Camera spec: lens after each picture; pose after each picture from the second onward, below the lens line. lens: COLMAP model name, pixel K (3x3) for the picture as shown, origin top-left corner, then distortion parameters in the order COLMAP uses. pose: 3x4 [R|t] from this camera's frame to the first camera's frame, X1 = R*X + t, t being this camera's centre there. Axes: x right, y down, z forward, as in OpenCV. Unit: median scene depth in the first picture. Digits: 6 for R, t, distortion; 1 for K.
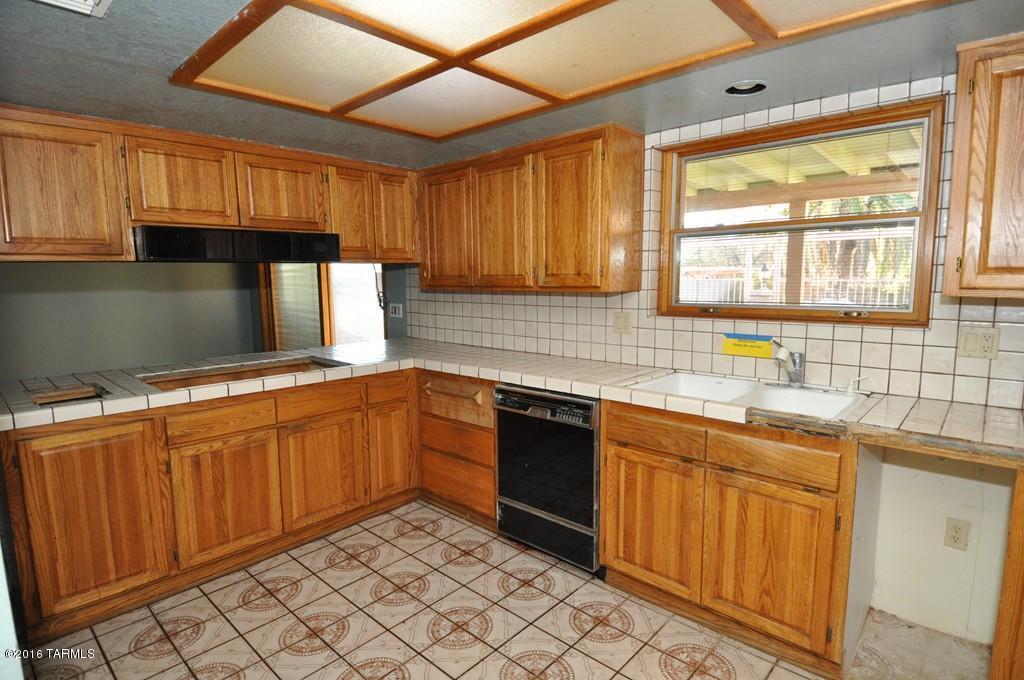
lens RADIAL K [[534.8, 0, 514.1], [0, 534.8, 339.1], [0, 0, 1]] dist [0.014576, -0.008007]
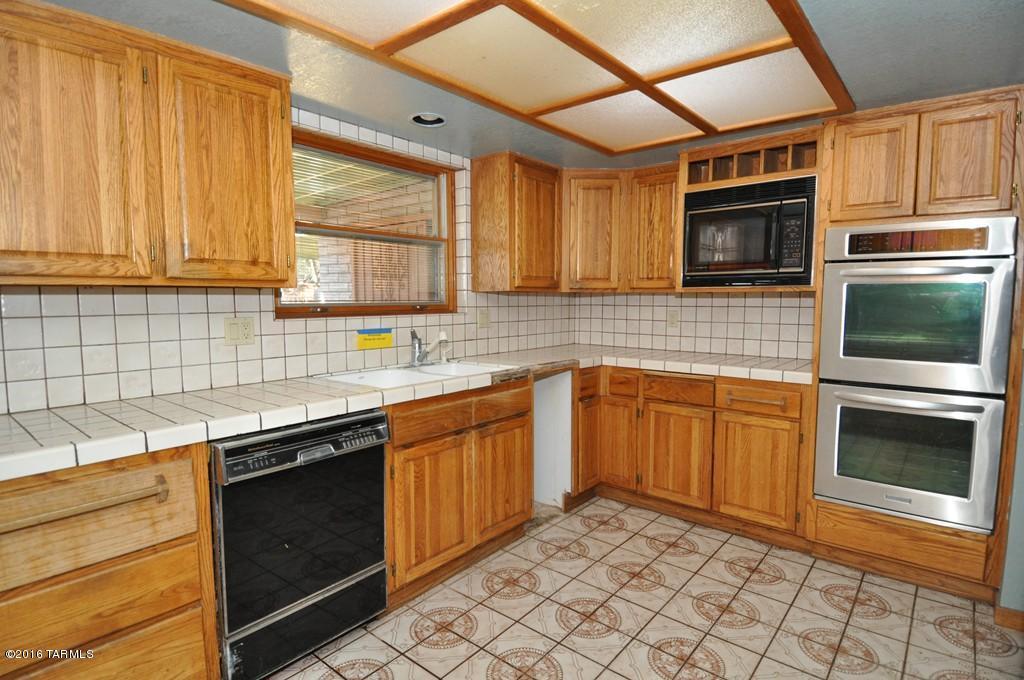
lens RADIAL K [[534.8, 0, 520.0], [0, 534.8, 345.3], [0, 0, 1]] dist [0.014576, -0.008007]
pose [[-0.064567, -0.080850, 0.994633, -0.697317], [0.115103, 0.989457, 0.087901, -0.038075], [-0.991253, 0.120161, -0.054581, 0.785800]]
